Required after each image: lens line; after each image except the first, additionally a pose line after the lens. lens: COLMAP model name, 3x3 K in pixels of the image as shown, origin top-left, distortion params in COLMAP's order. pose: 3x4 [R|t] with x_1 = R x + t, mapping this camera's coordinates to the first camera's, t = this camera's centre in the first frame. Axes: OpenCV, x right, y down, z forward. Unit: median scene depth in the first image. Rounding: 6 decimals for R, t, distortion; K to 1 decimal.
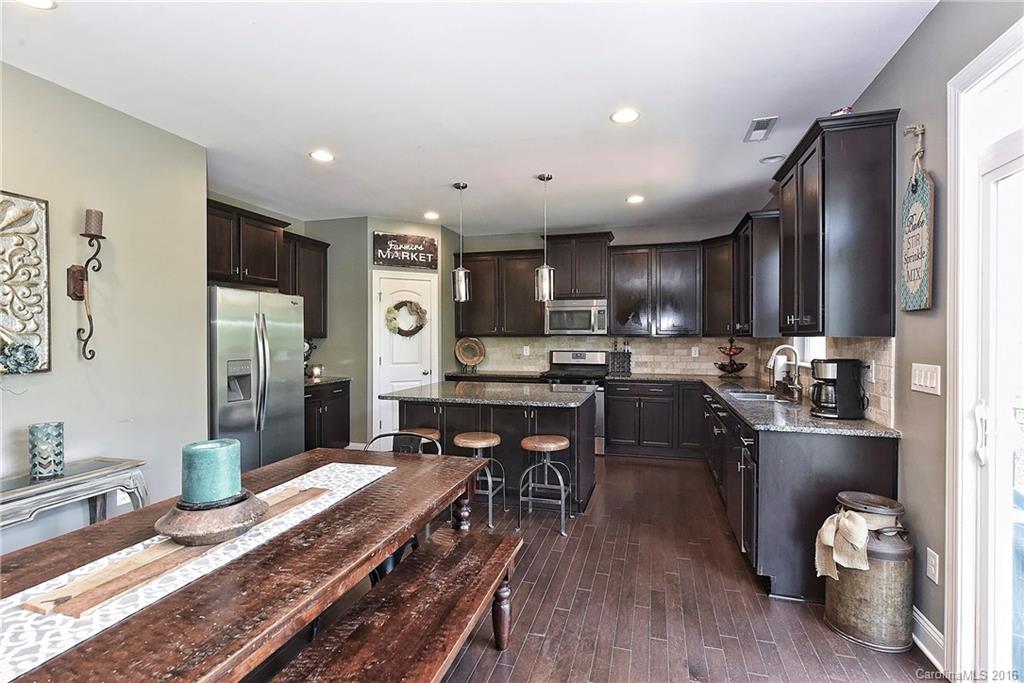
lens RADIAL K [[480.4, 0, 510.2], [0, 480.4, 338.6], [0, 0, 1]] dist [0.017222, -0.000771]
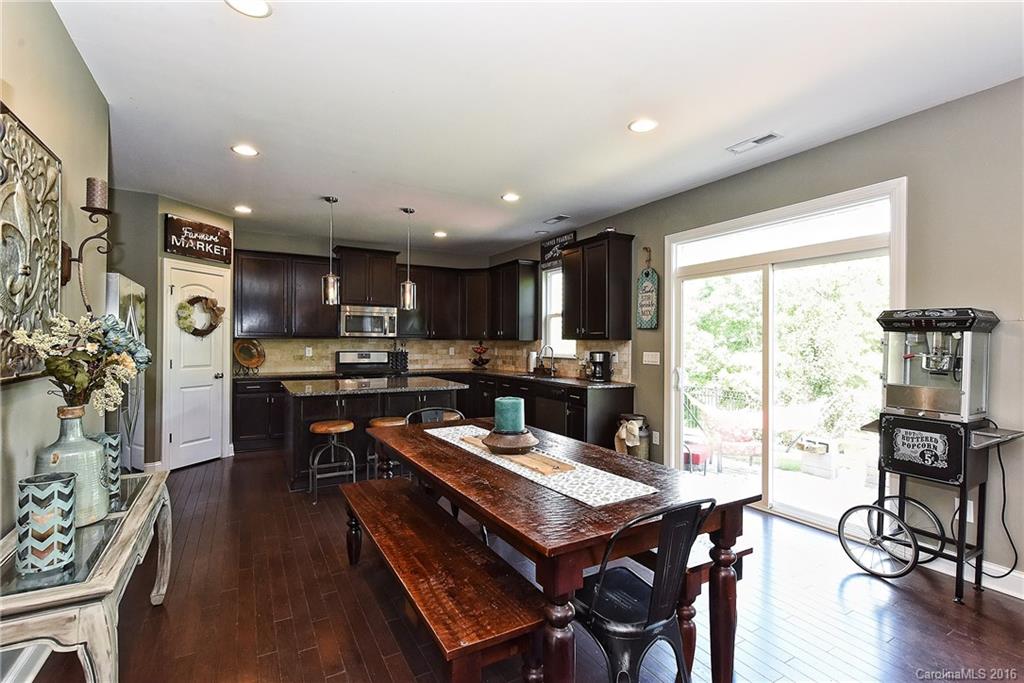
lens RADIAL K [[480.4, 0, 509.8], [0, 480.4, 343.1], [0, 0, 1]] dist [0.017222, -0.000771]
pose [[0.699113, 0.004943, 0.714994, -0.460735], [-0.005862, 0.999982, -0.001181, 0.006037], [-0.714987, -0.003365, 0.699130, -0.042210]]
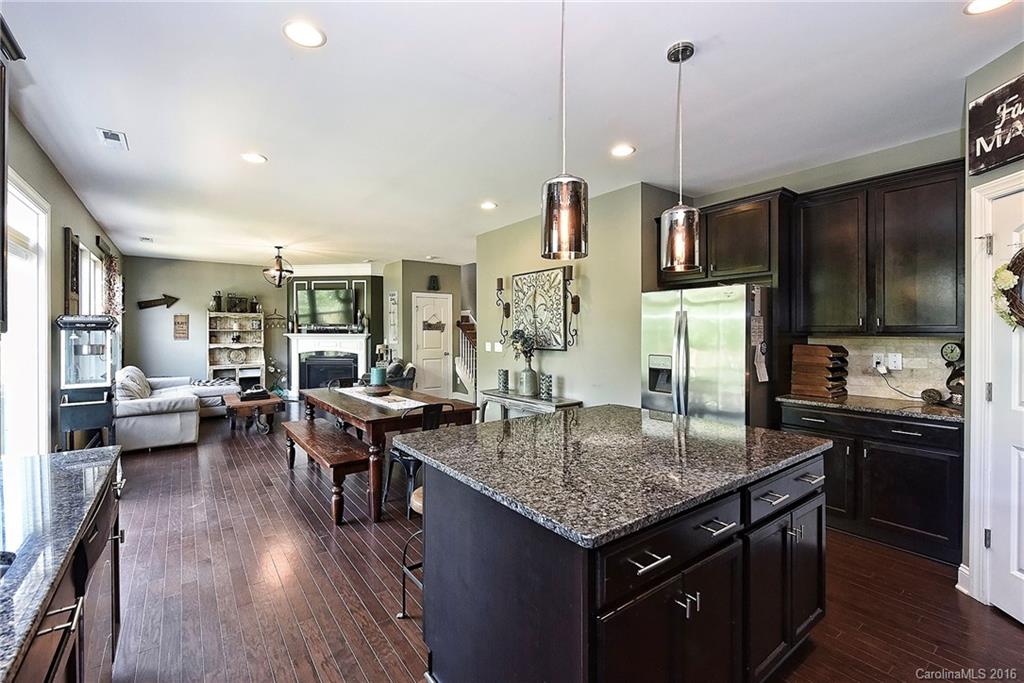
lens RADIAL K [[449.3, 0, 488.9], [0, 449.3, 335.2], [0, 0, 1]] dist [0.001705, 0.000248]
pose [[-0.626246, 0.008372, -0.779580, 0.314588], [-0.000914, 0.999934, 0.011473, -0.008013], [0.779625, 0.007897, -0.626197, 0.859010]]
